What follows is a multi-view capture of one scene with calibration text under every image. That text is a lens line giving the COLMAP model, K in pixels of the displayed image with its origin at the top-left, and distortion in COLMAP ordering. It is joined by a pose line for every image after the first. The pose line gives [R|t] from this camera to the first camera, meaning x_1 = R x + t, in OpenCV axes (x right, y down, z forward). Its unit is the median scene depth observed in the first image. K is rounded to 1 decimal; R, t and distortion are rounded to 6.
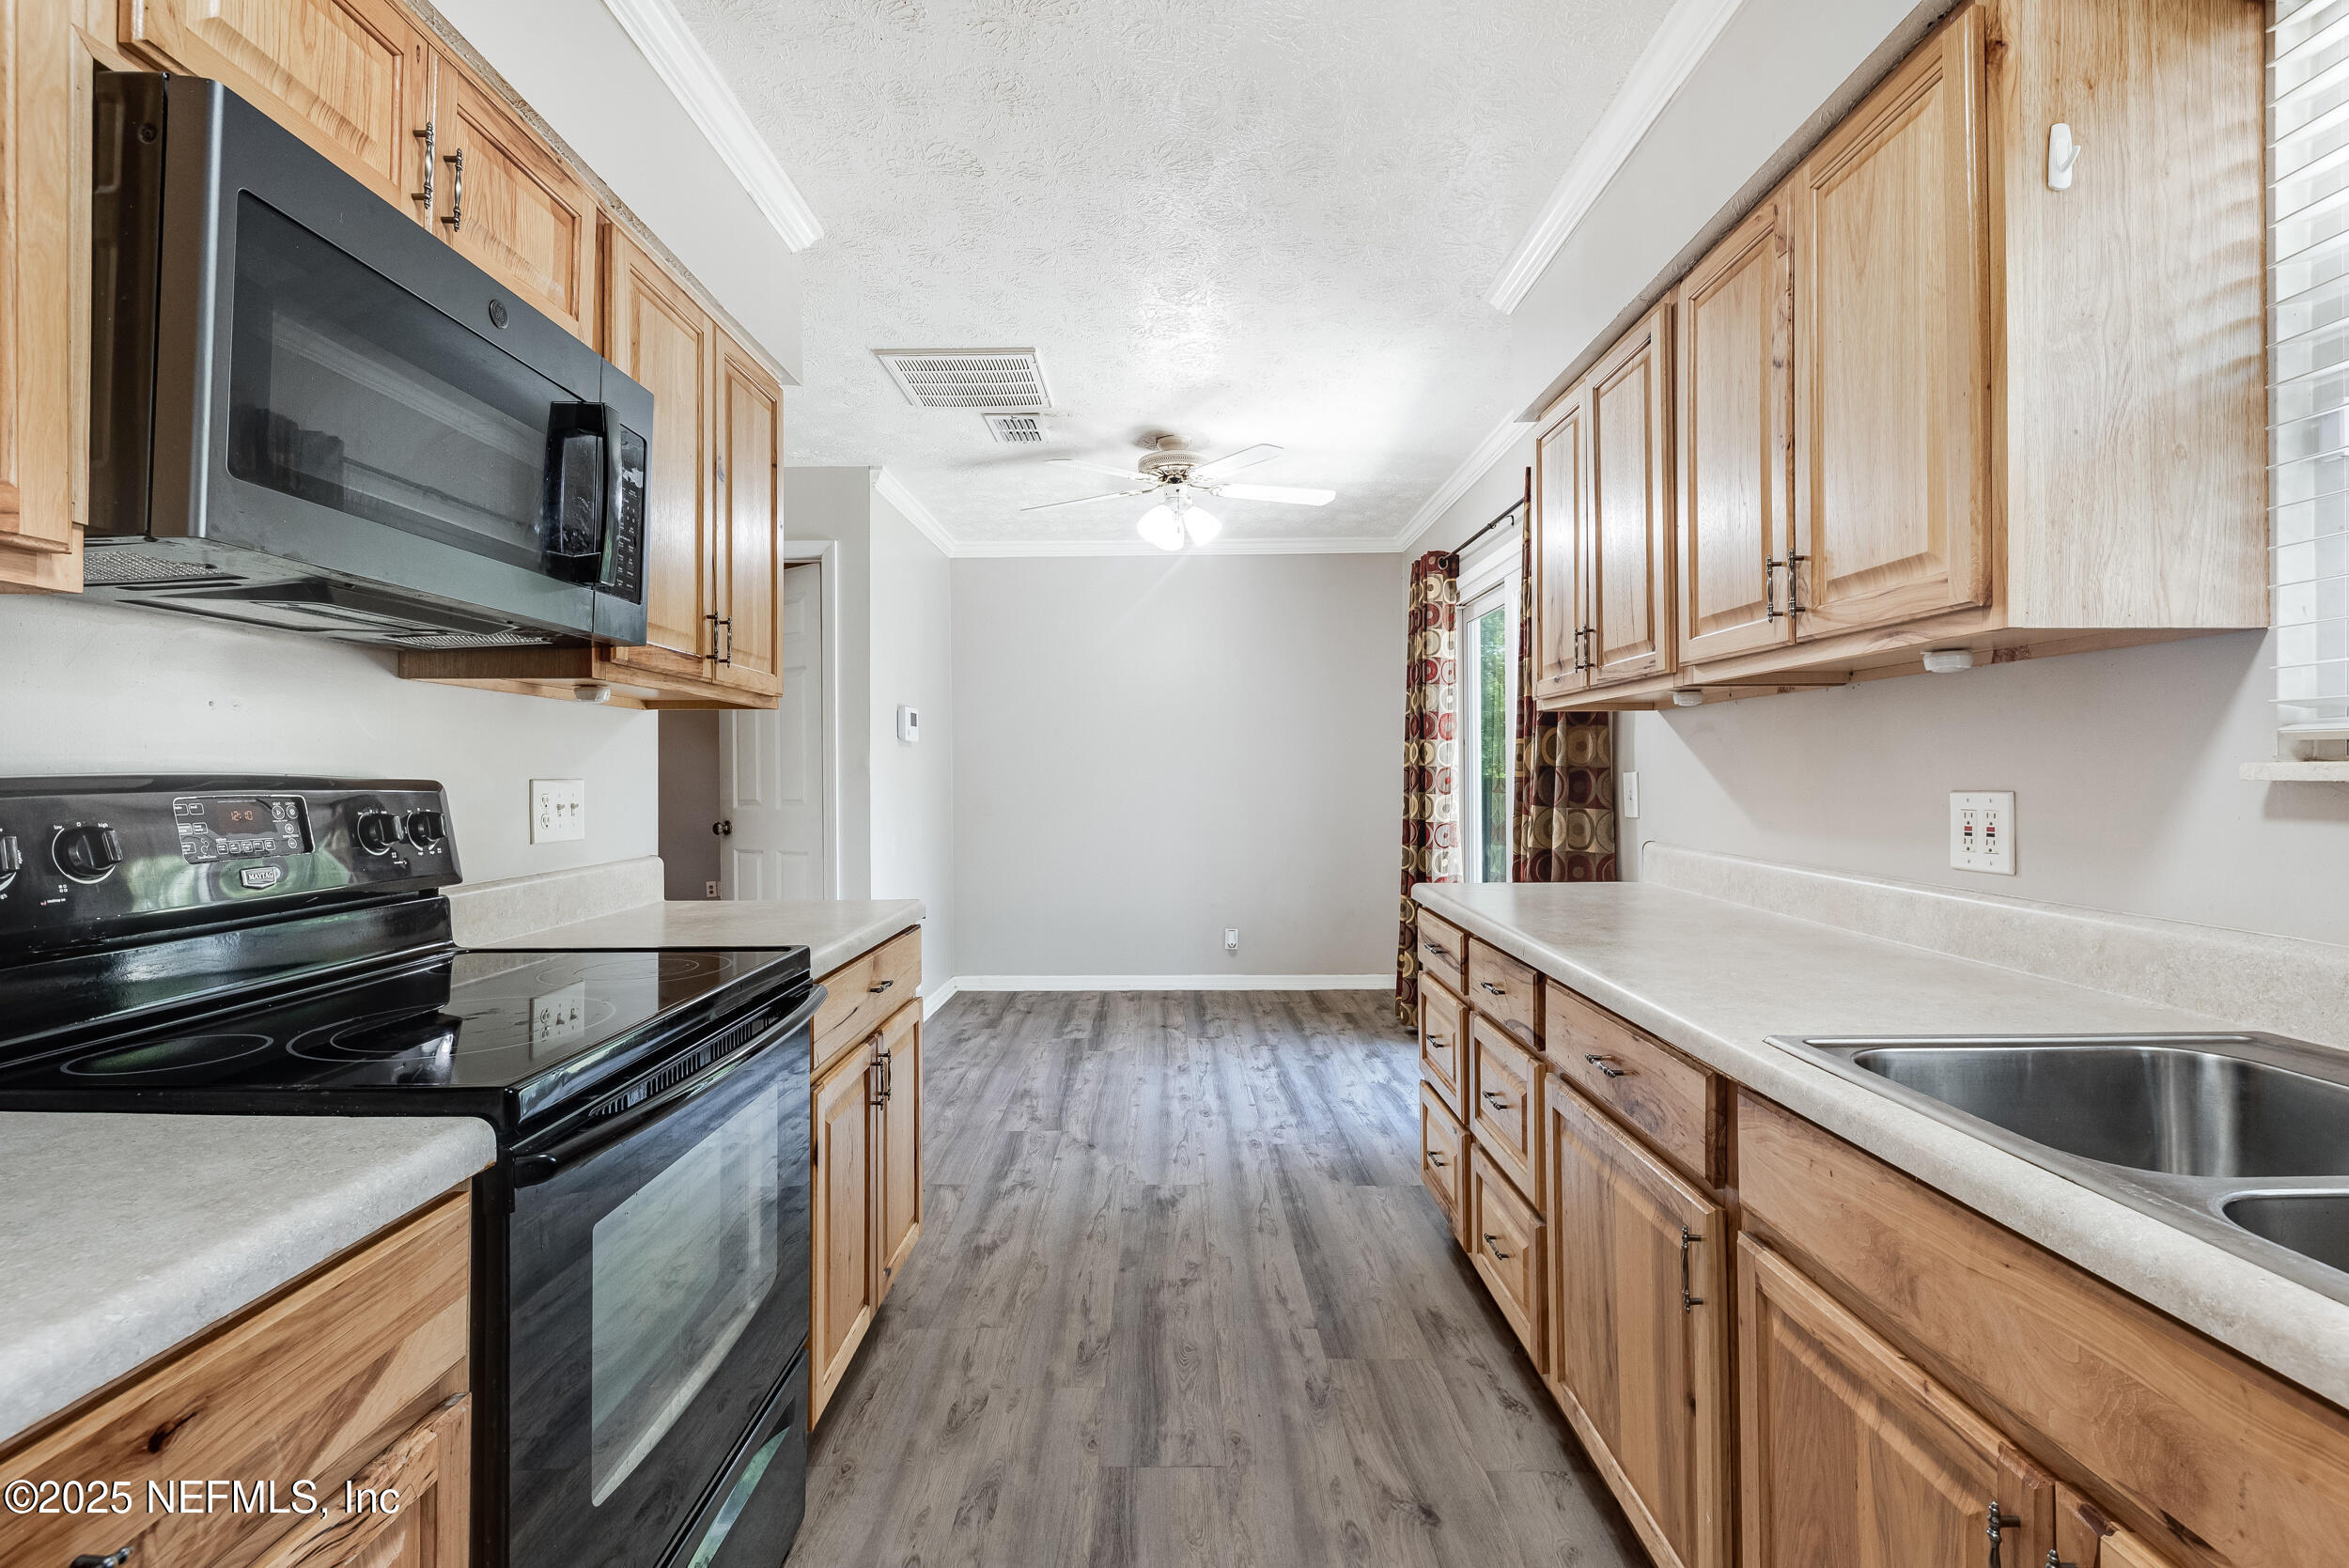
lens RADIAL K [[1039.2, 0, 1174.4], [0, 1039.2, 770.4], [0, 0, 1]] dist [0.014269, -0.006601]
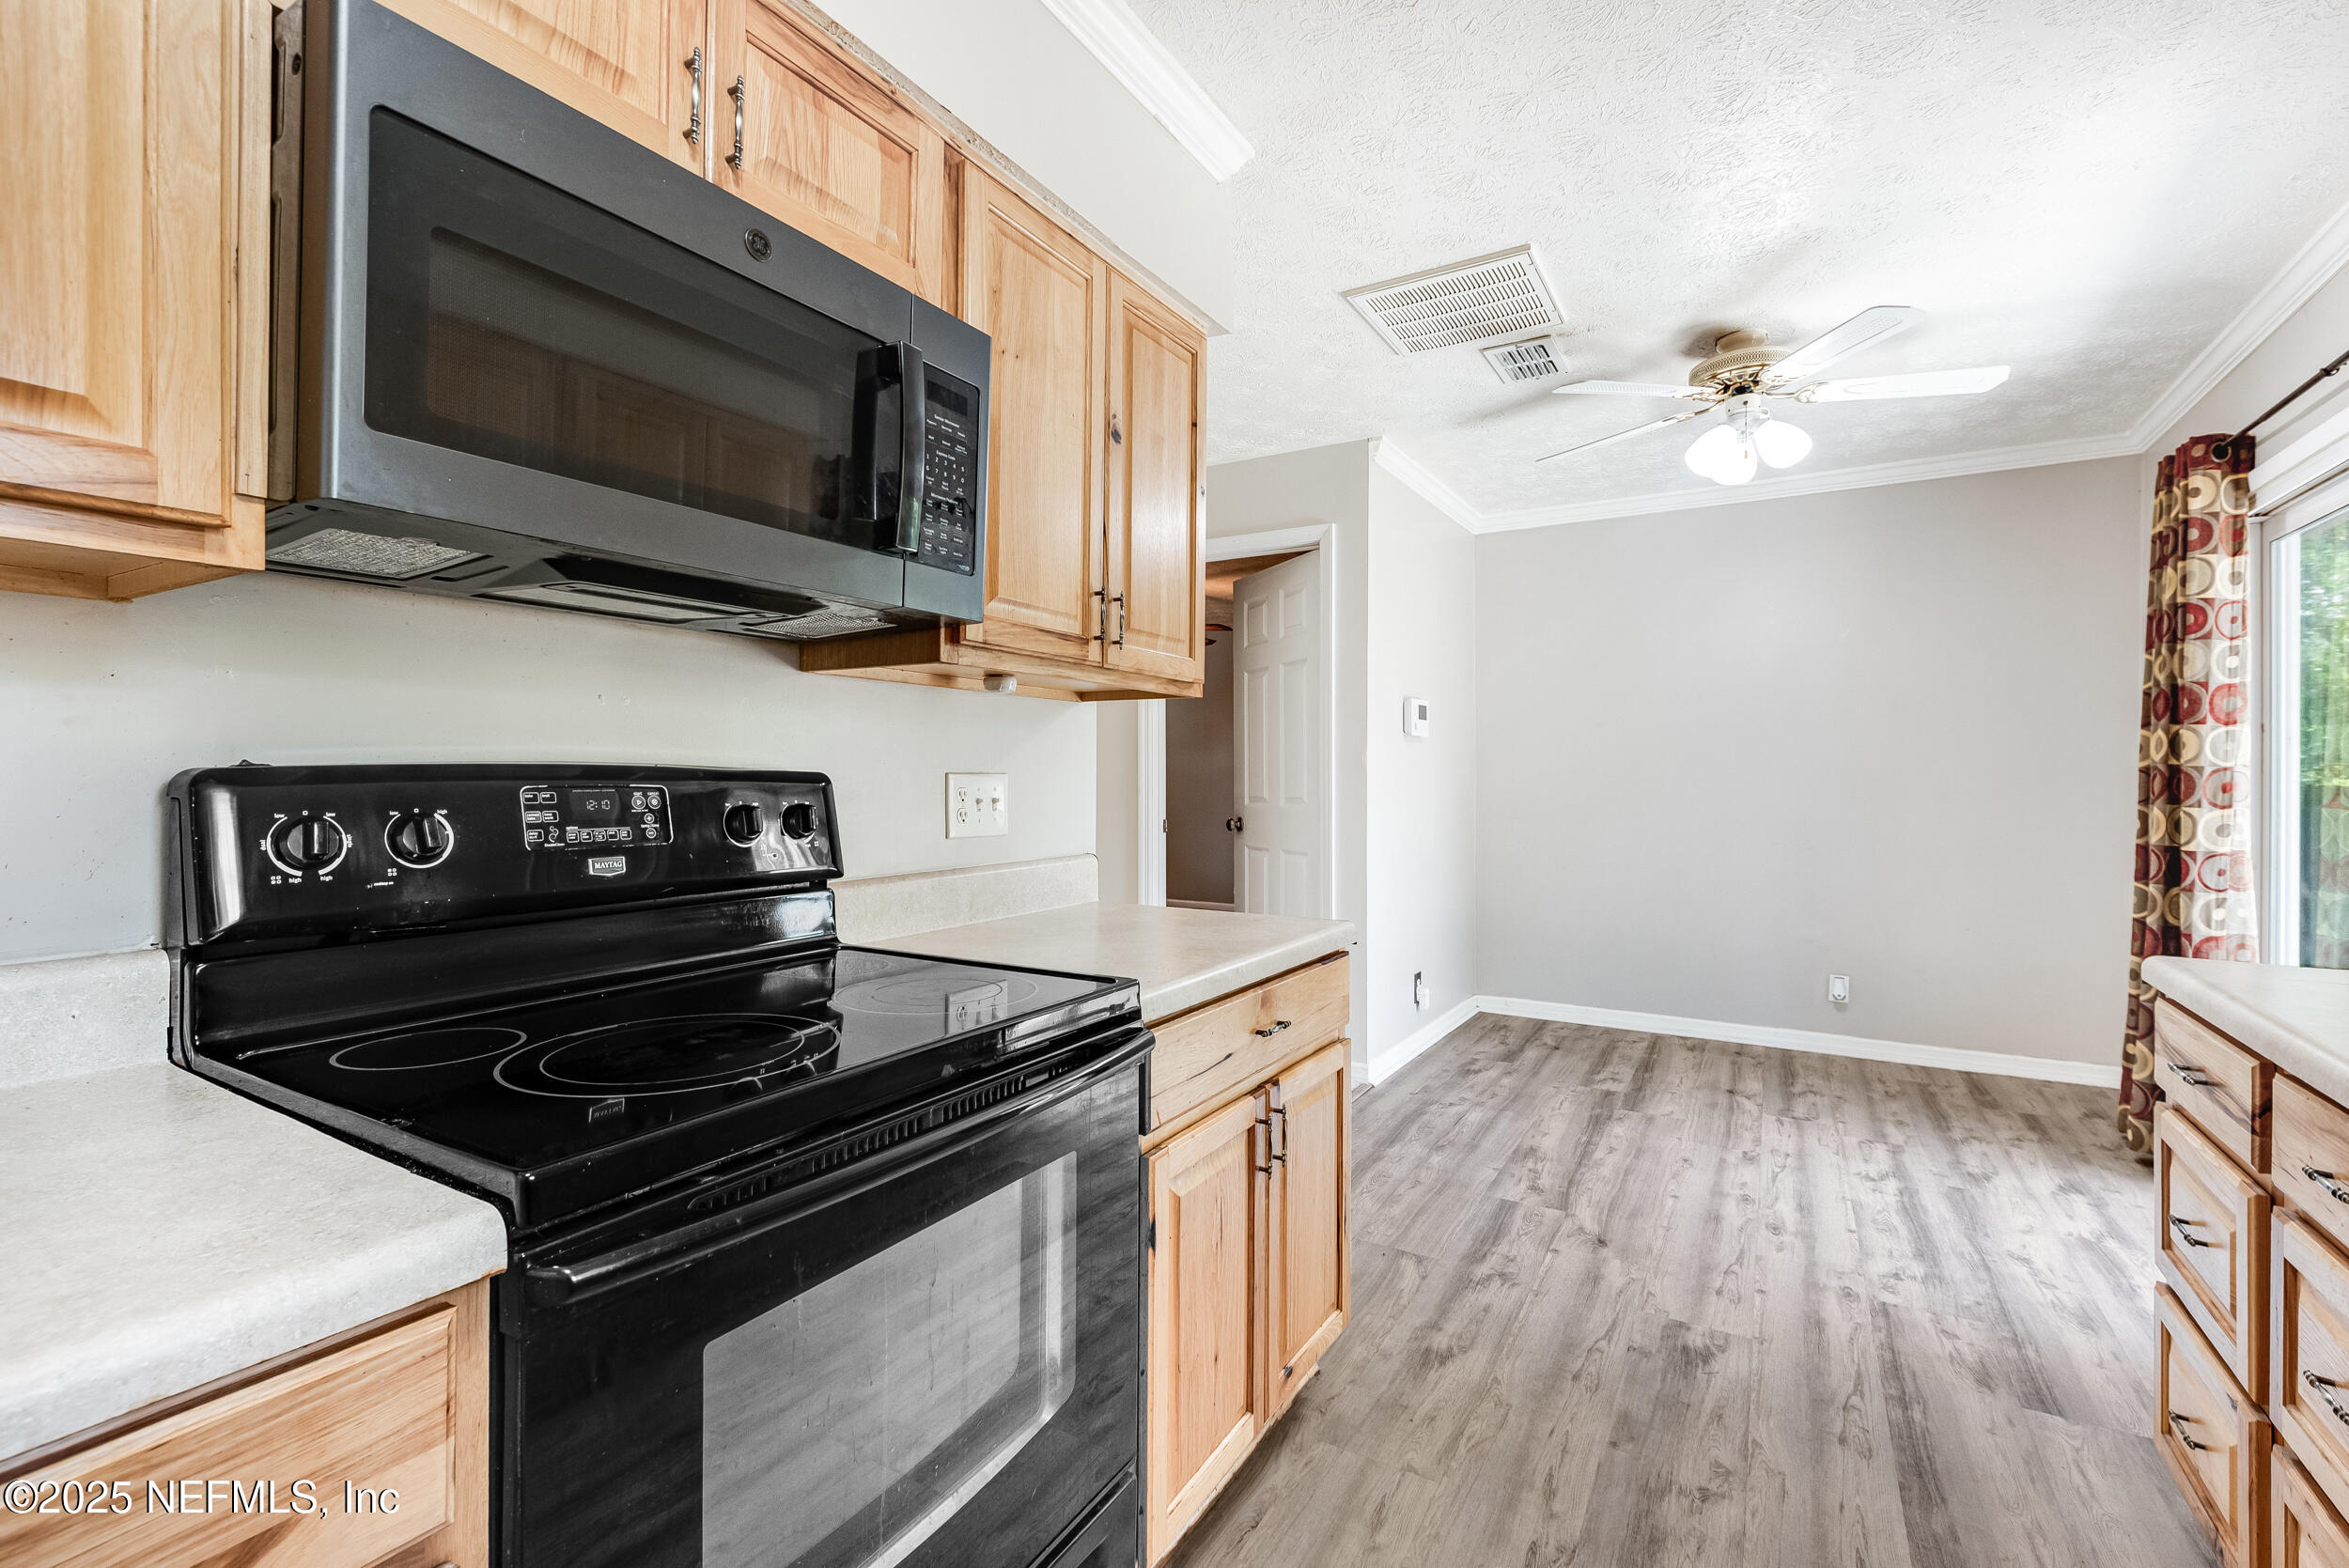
lens RADIAL K [[1039.2, 0, 1184.2], [0, 1039.2, 774.0], [0, 0, 1]] dist [0.014269, -0.006601]
pose [[0.863858, 0.007896, -0.503673, 0.069785], [-0.005600, 0.999966, 0.006071, 0.002422], [0.503704, -0.002424, 0.863873, 0.254973]]
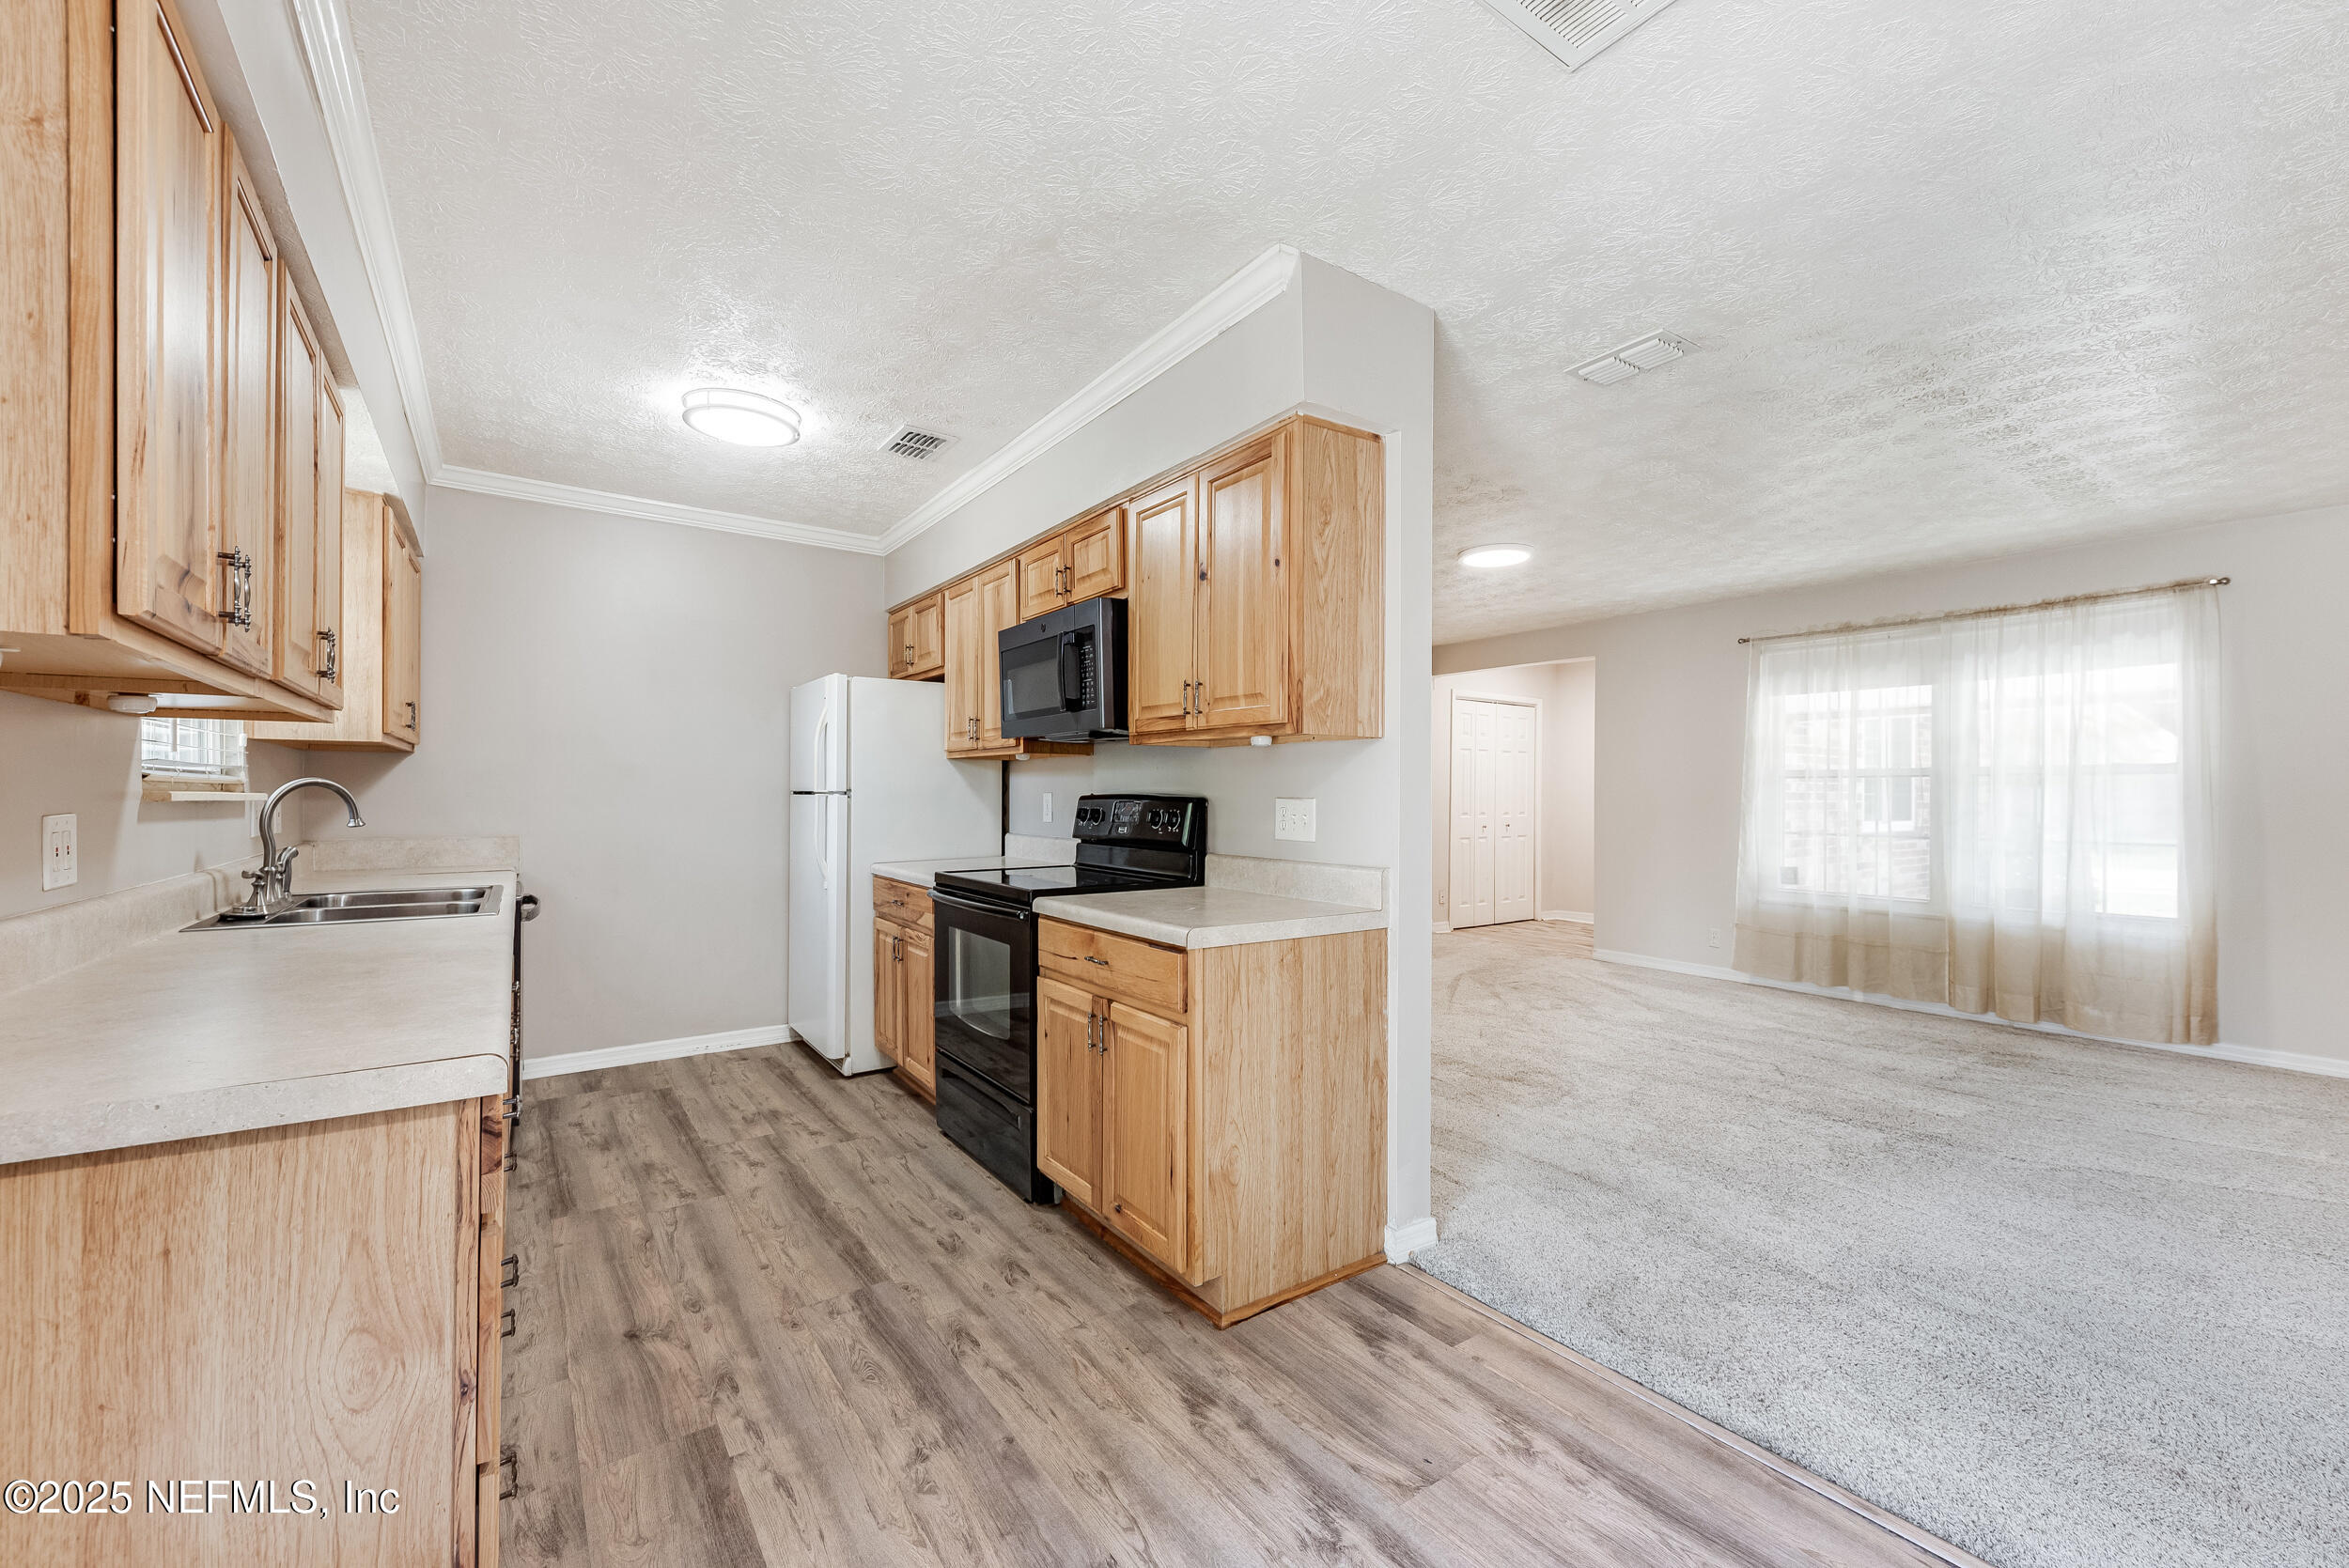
lens RADIAL K [[936.9, 0, 1179.2], [0, 936.9, 791.0], [0, 0, 1]] dist [0.005949, -0.002080]
pose [[-0.818730, 0.001450, -0.574176, 0.302919], [0.002110, 0.999998, -0.000482, -0.001069], [0.574174, -0.001607, -0.818732, 2.018582]]
